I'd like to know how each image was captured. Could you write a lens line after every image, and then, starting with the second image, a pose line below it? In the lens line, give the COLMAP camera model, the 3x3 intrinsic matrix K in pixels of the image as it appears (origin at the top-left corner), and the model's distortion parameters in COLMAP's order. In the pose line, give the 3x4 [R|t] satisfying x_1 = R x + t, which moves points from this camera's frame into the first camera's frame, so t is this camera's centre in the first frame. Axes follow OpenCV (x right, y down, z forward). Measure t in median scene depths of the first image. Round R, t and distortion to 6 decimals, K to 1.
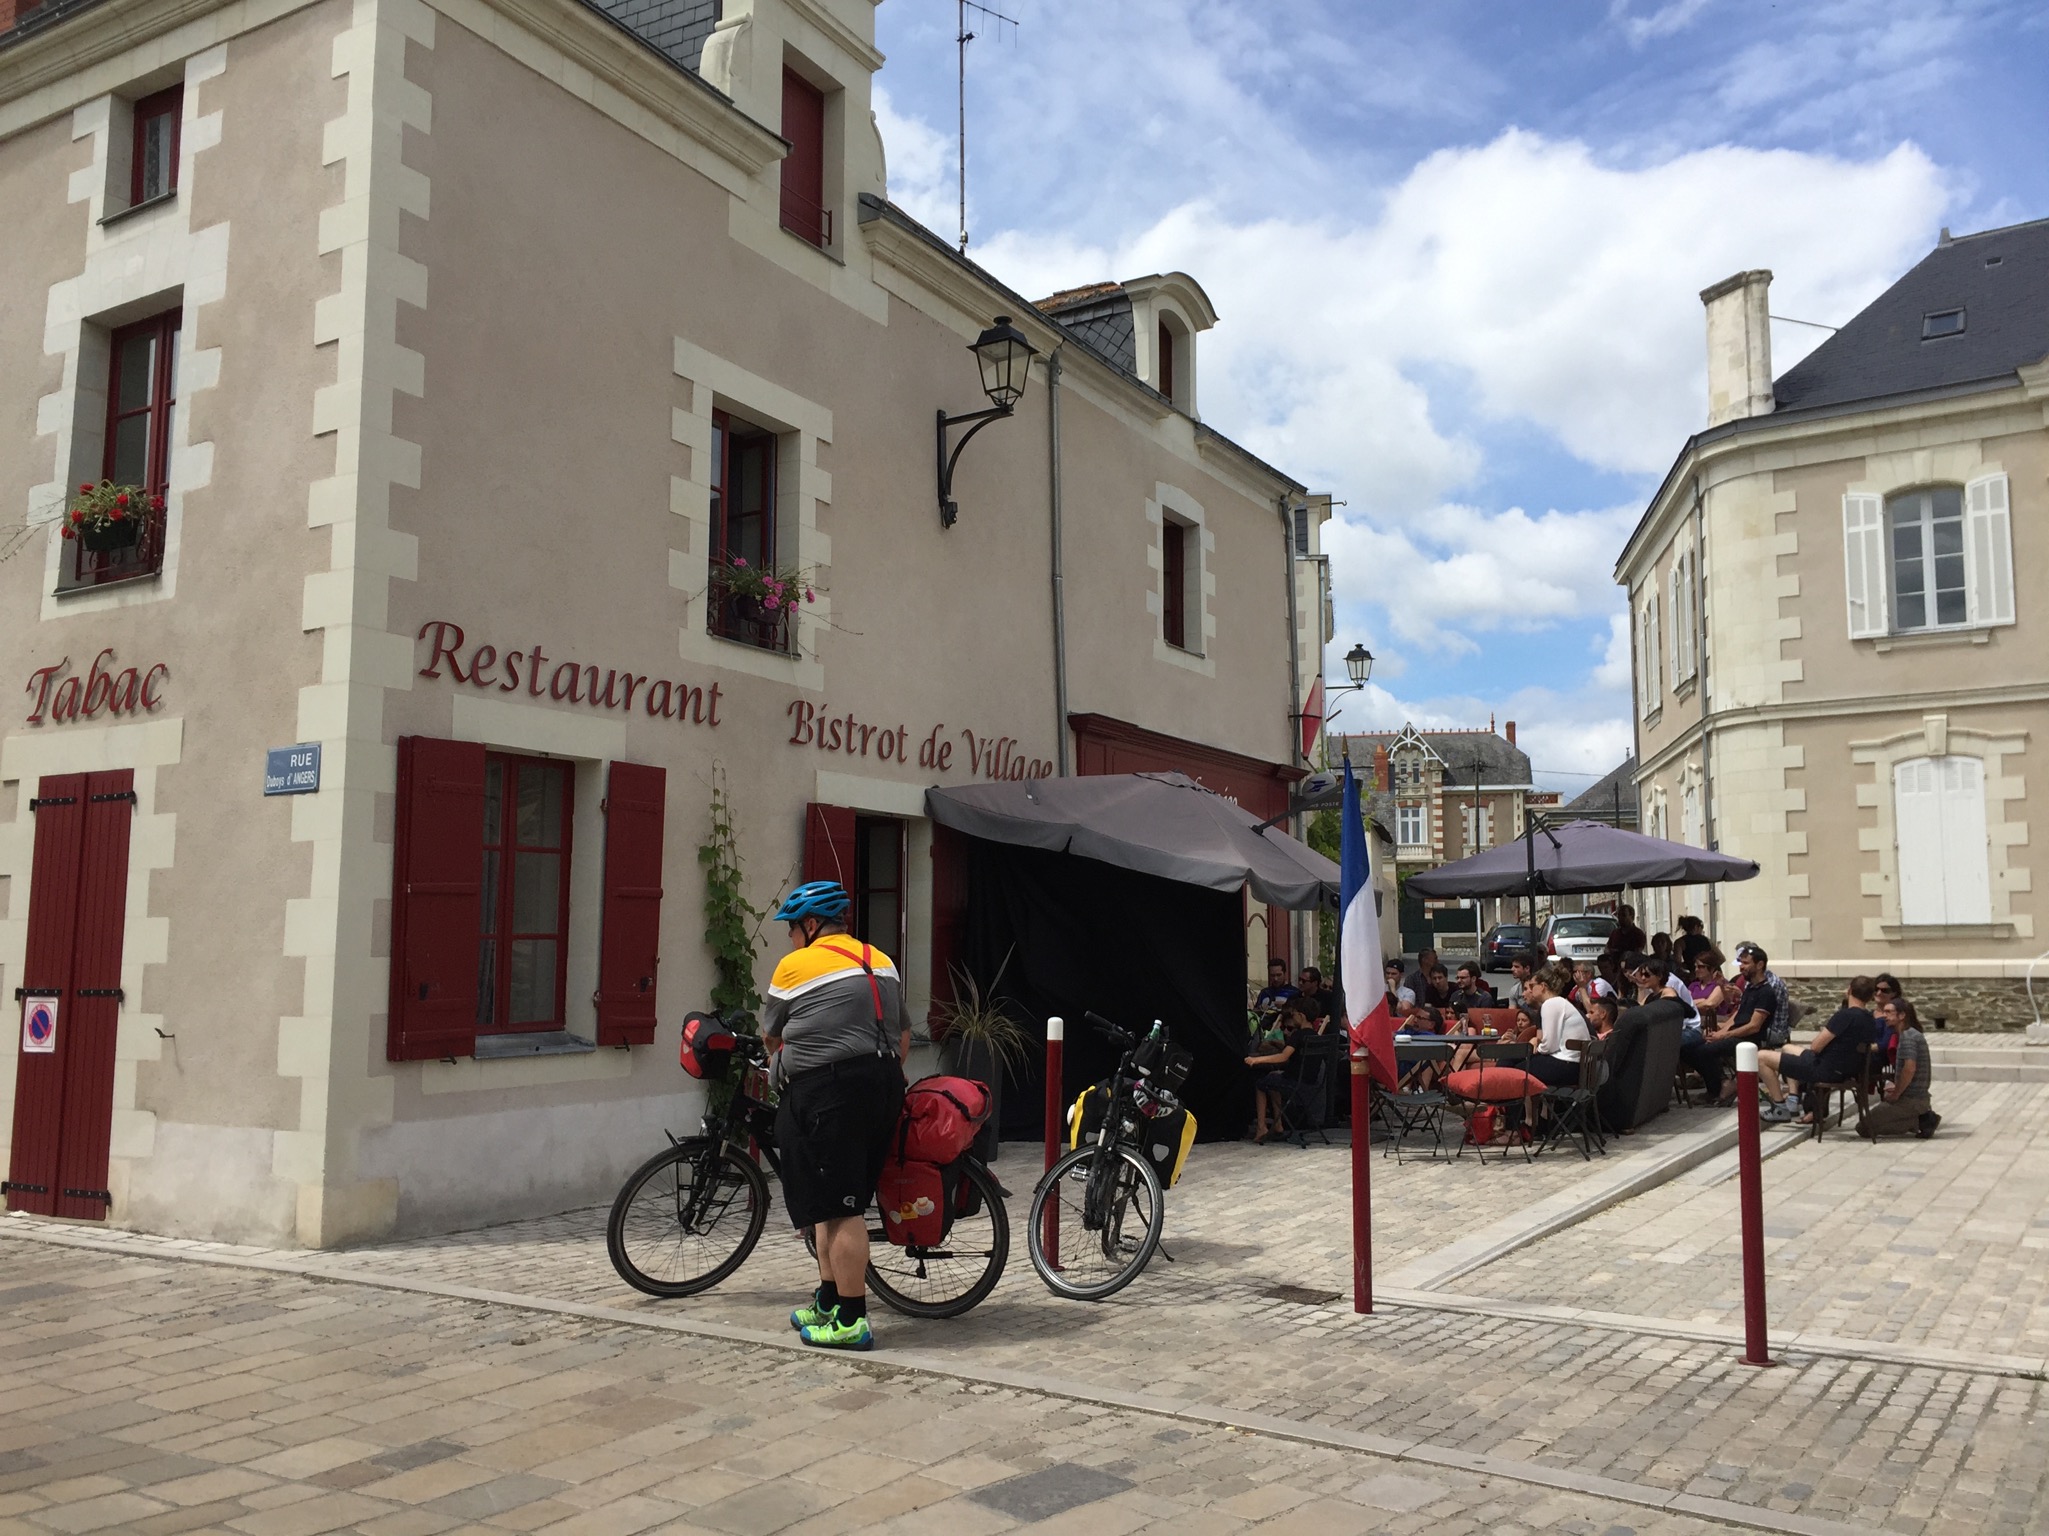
lens RADIAL K [[1770.0, 0, 1024.5], [0, 1770.0, 842.6], [0, 0, 1]] dist [0.074247, 0.002000]
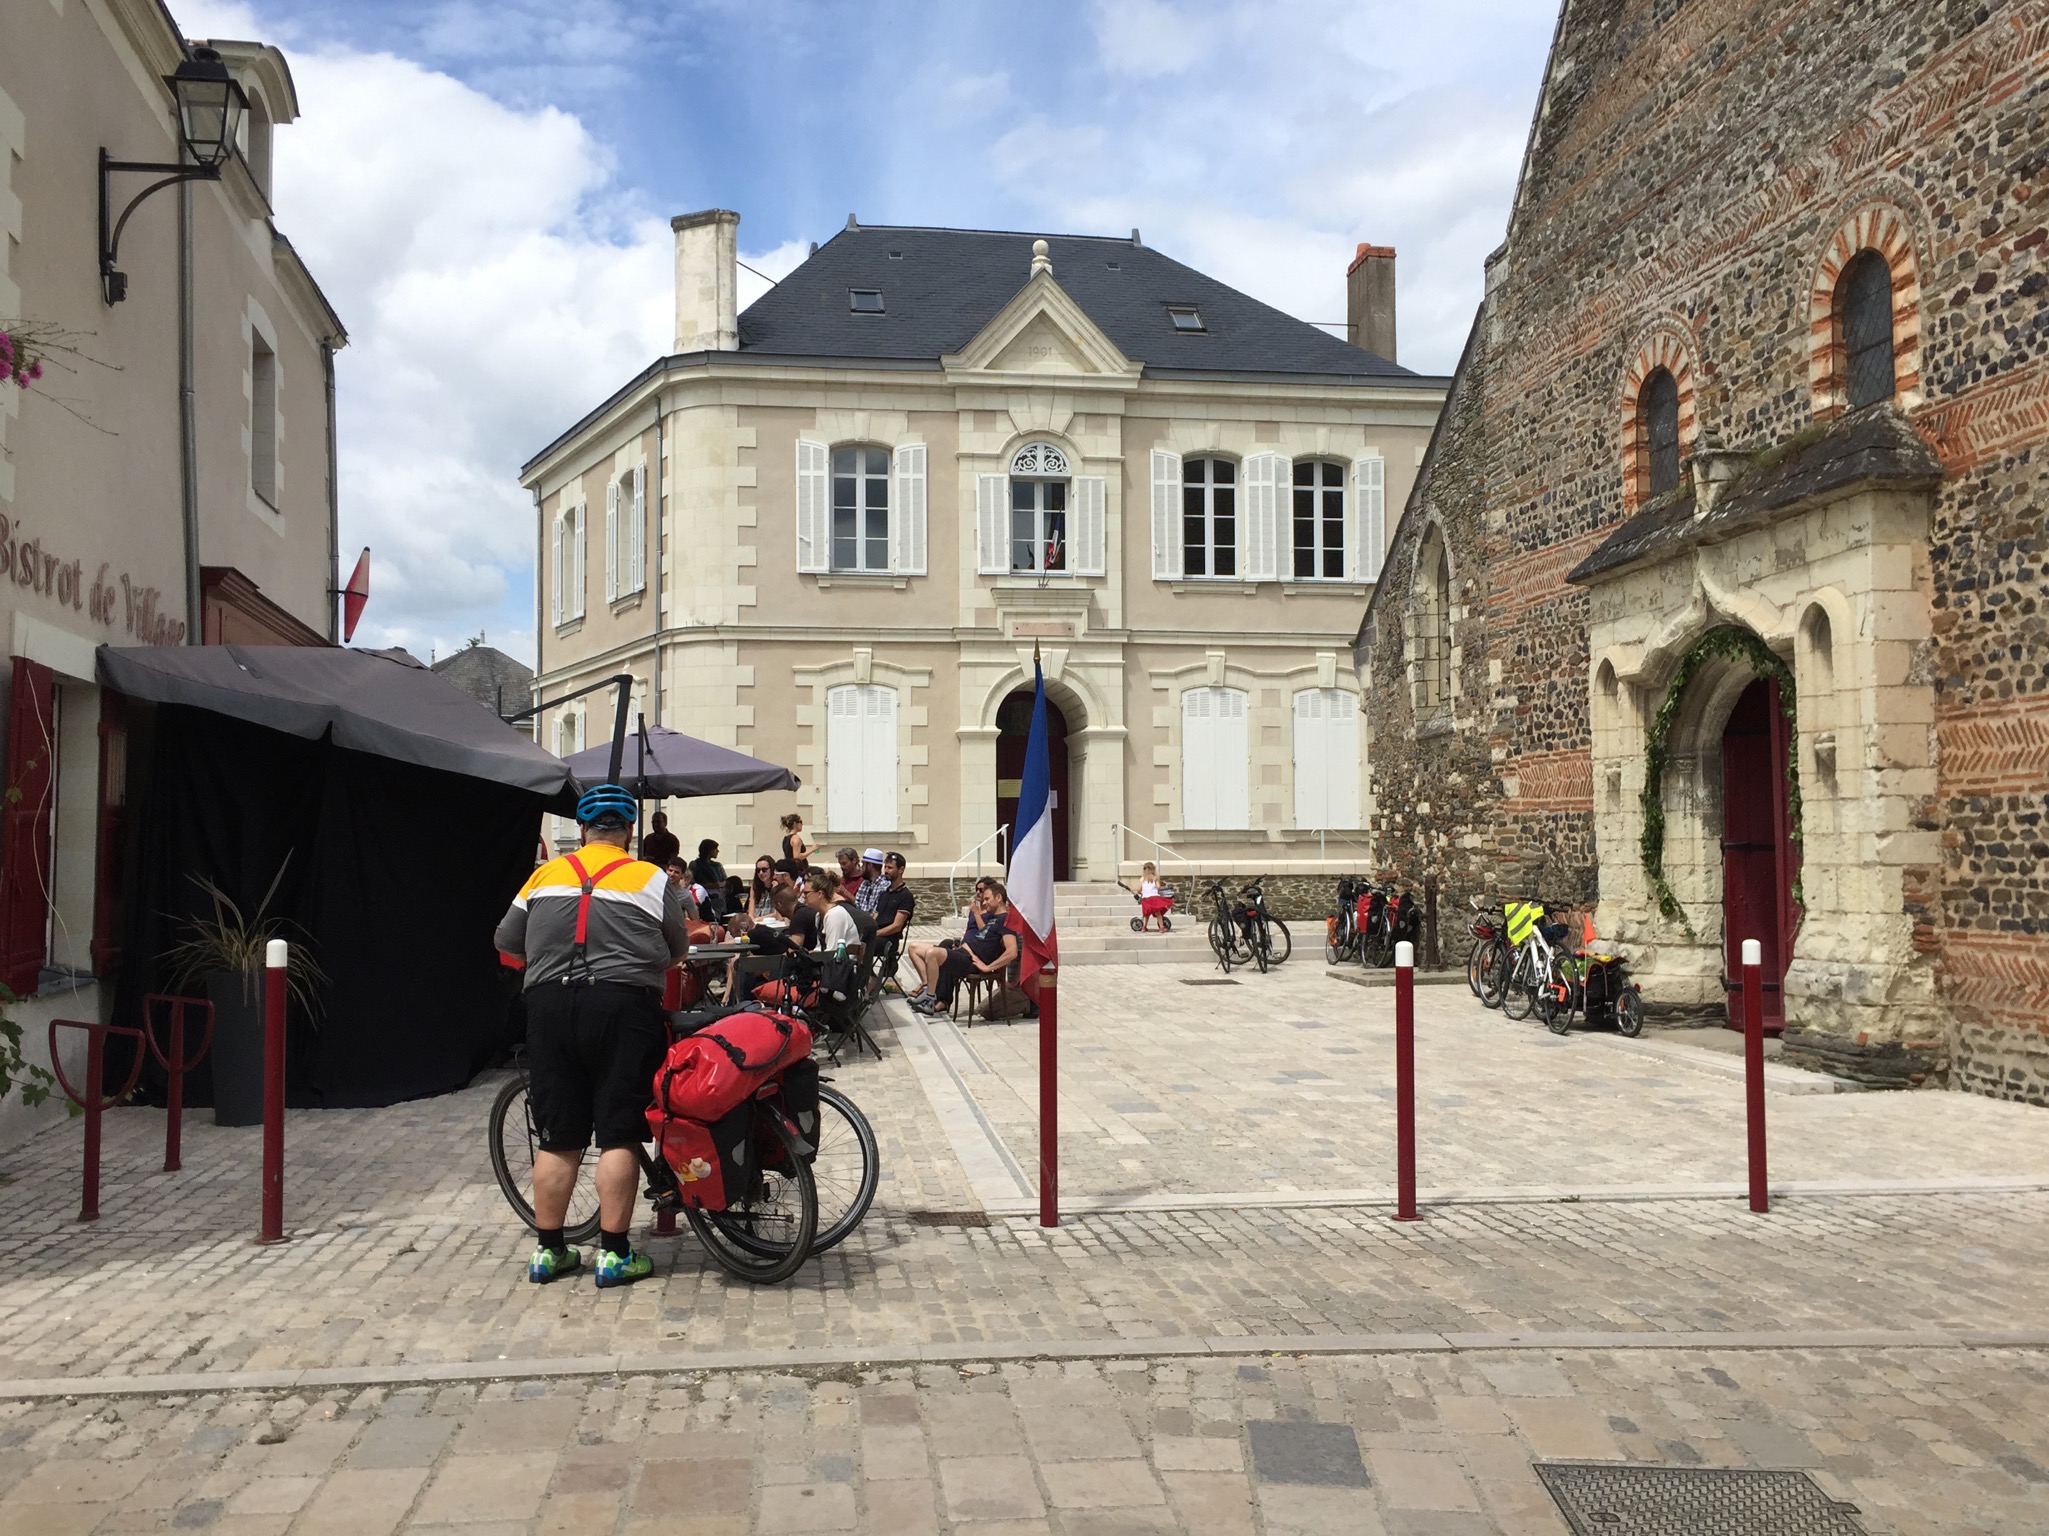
lens RADIAL K [[1781.3, 0, 1024.5], [0, 1781.3, 768.0], [0, 0, 1]] dist [0.145892, -0.165038]
pose [[0.757490, 0.029318, 0.652188, -0.145285], [-0.035031, 0.999377, -0.004239, 0.005862], [-0.651906, -0.019636, 0.758045, 0.084209]]
